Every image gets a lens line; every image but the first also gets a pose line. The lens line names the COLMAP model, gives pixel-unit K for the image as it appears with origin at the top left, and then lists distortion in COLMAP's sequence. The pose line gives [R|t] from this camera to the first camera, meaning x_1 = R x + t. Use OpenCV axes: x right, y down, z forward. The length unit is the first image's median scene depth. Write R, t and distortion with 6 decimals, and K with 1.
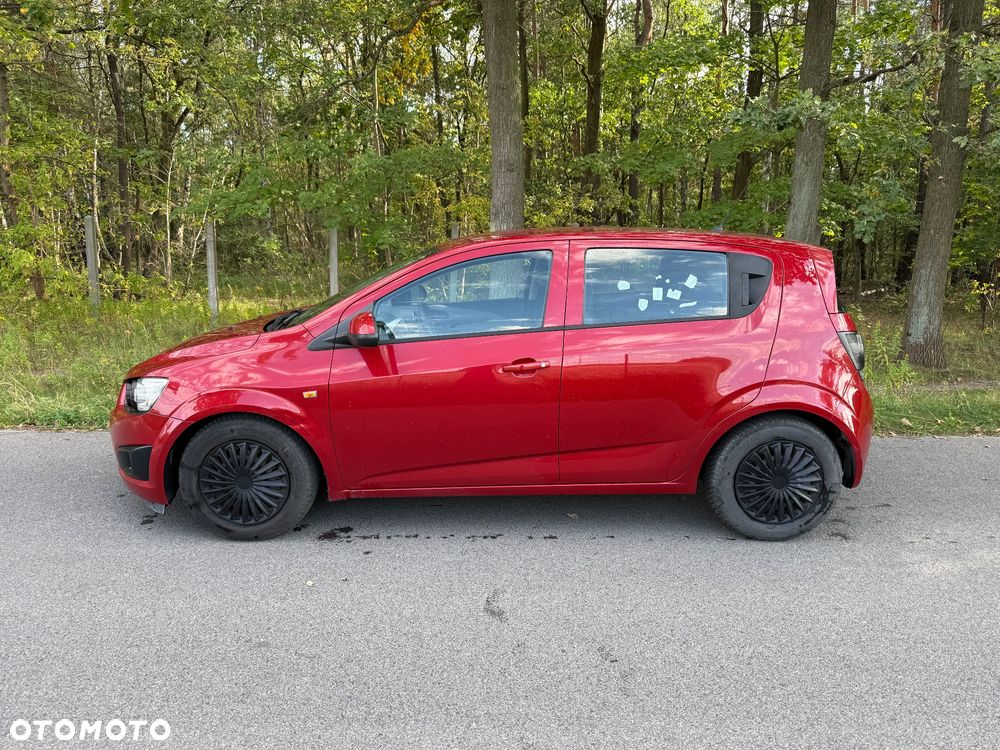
lens RADIAL K [[706.0, 0, 500.0], [0, 706.0, 375.0], [0, 0, 1]] dist [0.044474, -0.076129]
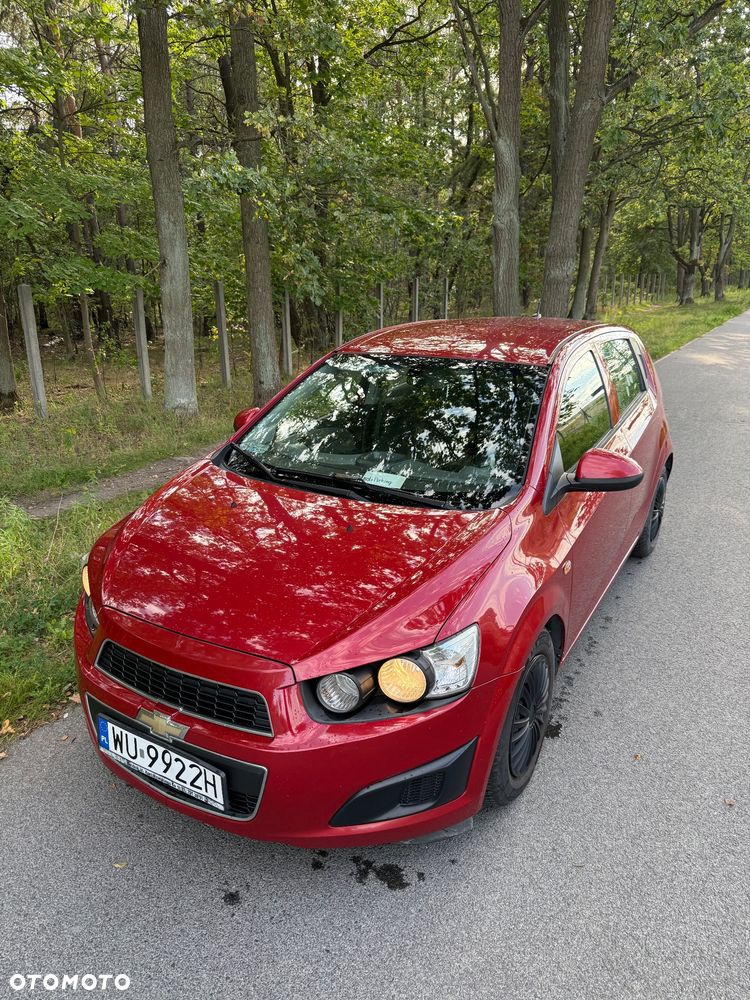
lens RADIAL K [[706.0, 0, 375.0], [0, 706.0, 500.0], [0, 0, 1]] dist [0.044474, -0.076129]
pose [[0.523911, -0.269866, 0.807892, -0.954422], [0.180662, 0.962109, 0.204223, -0.233171], [-0.832393, 0.038961, 0.552814, 0.701395]]
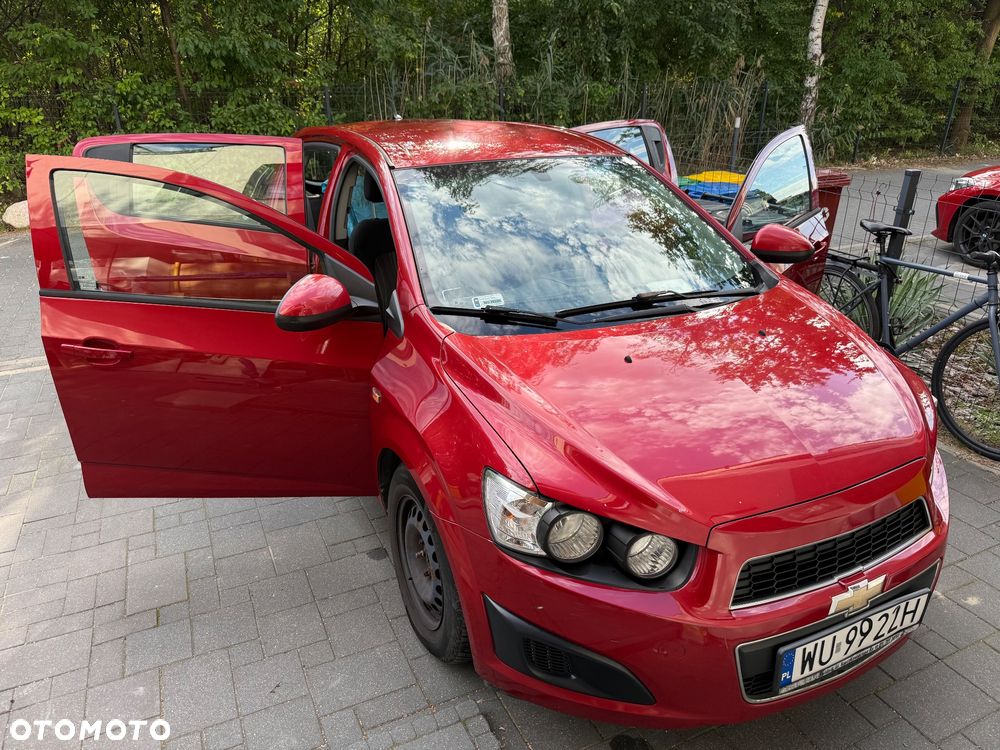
lens RADIAL K [[706.0, 0, 500.0], [0, 706.0, 375.0], [0, 0, 1]] dist [0.044474, -0.076129]
pose [[-0.414120, -0.358932, 0.836464, -0.875137], [0.194118, 0.862999, 0.466423, -0.382281], [-0.889282, 0.355528, -0.287710, 1.510851]]
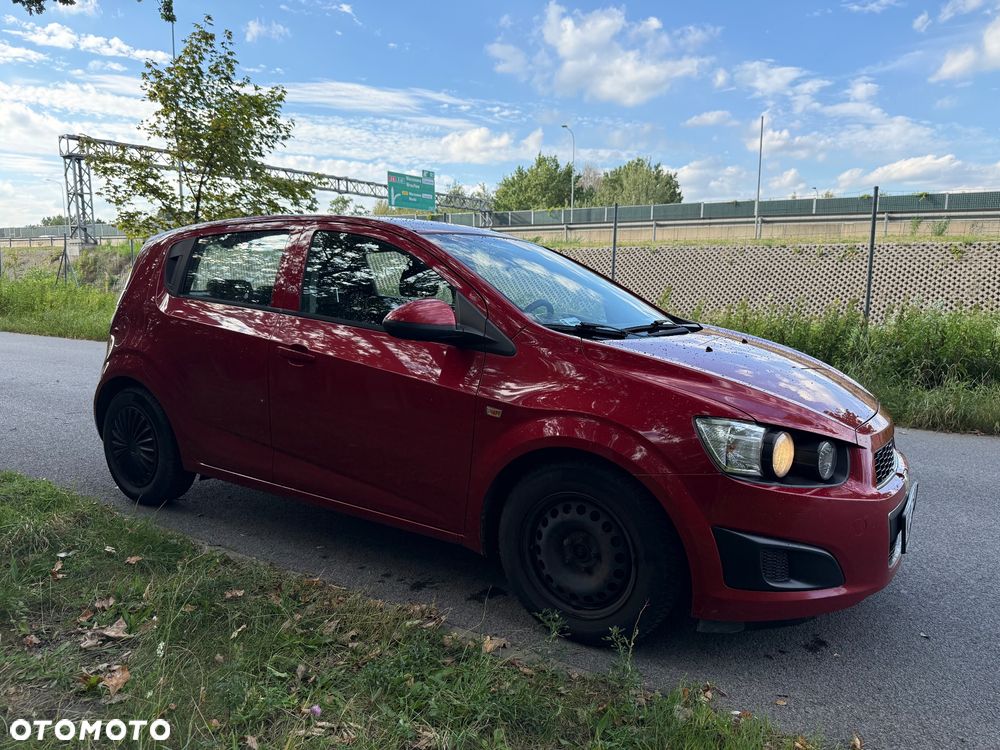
lens RADIAL K [[689.3, 0, 500.0], [0, 689.3, 375.0], [0, 0, 1]] dist [0.074651, -0.111952]
pose [[-0.818006, -0.098238, 0.566759, -0.666131], [0.092841, 0.949840, 0.298637, -0.316831], [-0.567668, 0.296905, -0.767855, 1.947302]]
